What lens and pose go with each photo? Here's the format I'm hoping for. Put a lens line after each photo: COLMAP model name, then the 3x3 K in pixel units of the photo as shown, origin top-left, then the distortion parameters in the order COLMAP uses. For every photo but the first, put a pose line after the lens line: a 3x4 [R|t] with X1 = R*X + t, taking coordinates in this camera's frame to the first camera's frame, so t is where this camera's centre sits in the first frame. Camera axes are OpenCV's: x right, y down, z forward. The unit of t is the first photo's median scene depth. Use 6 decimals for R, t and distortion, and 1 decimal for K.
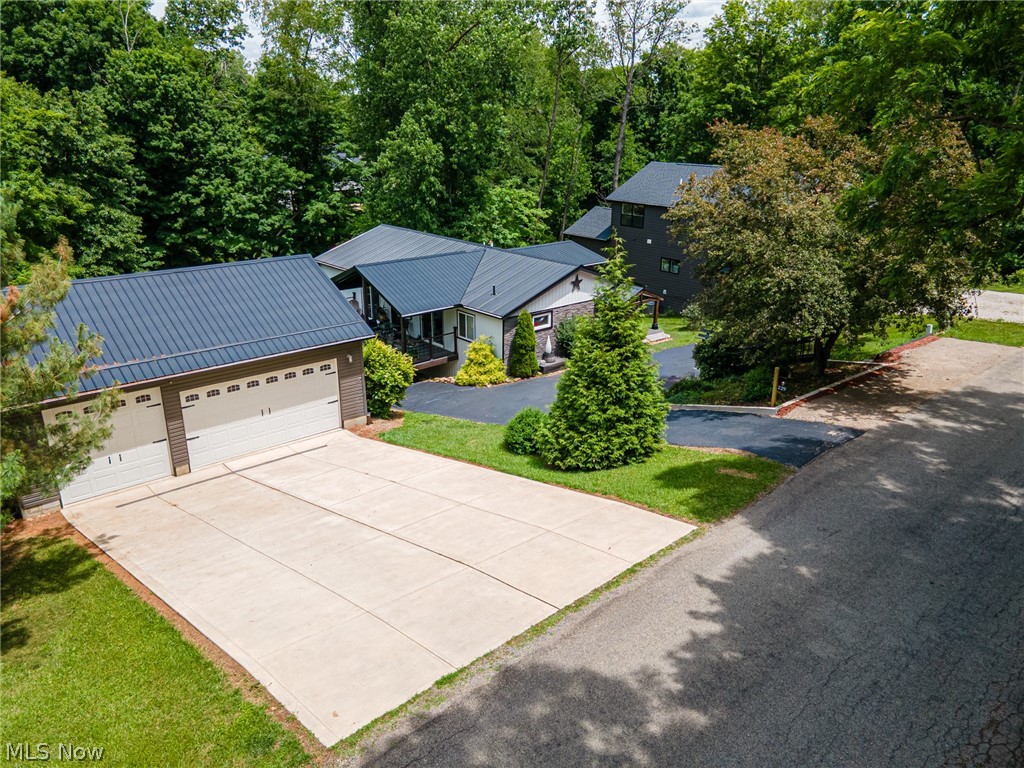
lens RADIAL K [[744.4, 0, 517.7], [0, 744.4, 384.8], [0, 0, 1]] dist [0.050484, -0.000278]
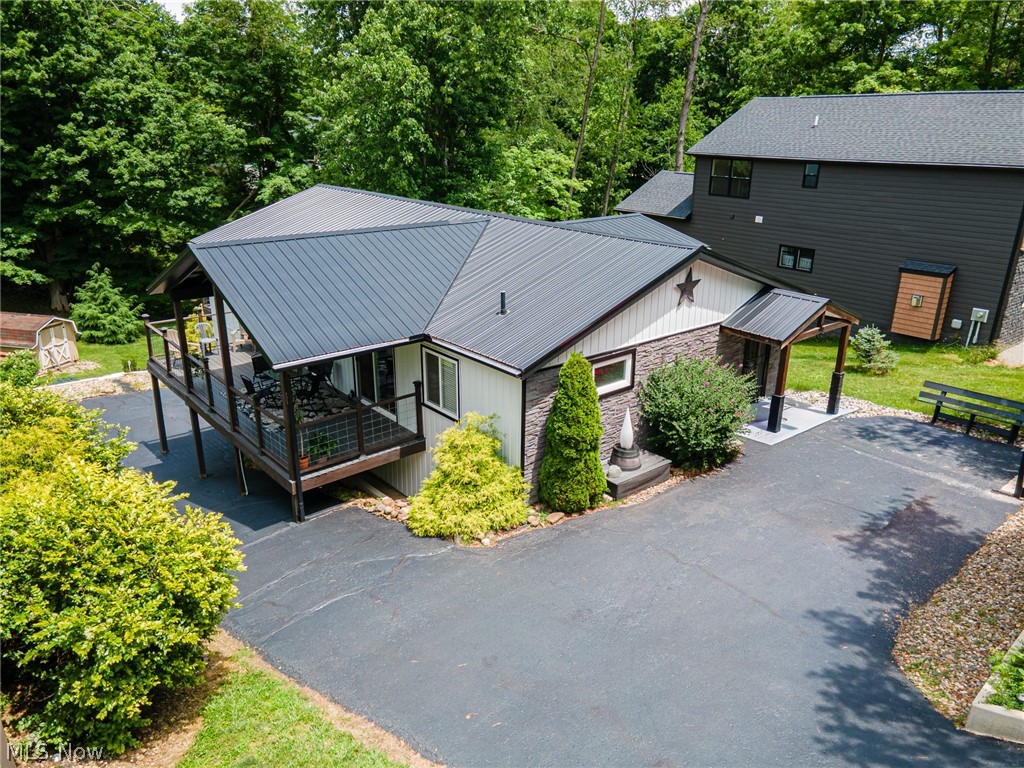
lens RADIAL K [[744.4, 0, 517.7], [0, 744.4, 384.8], [0, 0, 1]] dist [0.050484, -0.000278]
pose [[0.999720, 0.011314, -0.020773, -0.012665], [-0.011335, 0.999935, -0.000884, -0.072823], [0.020762, 0.001120, 0.999784, 0.521734]]
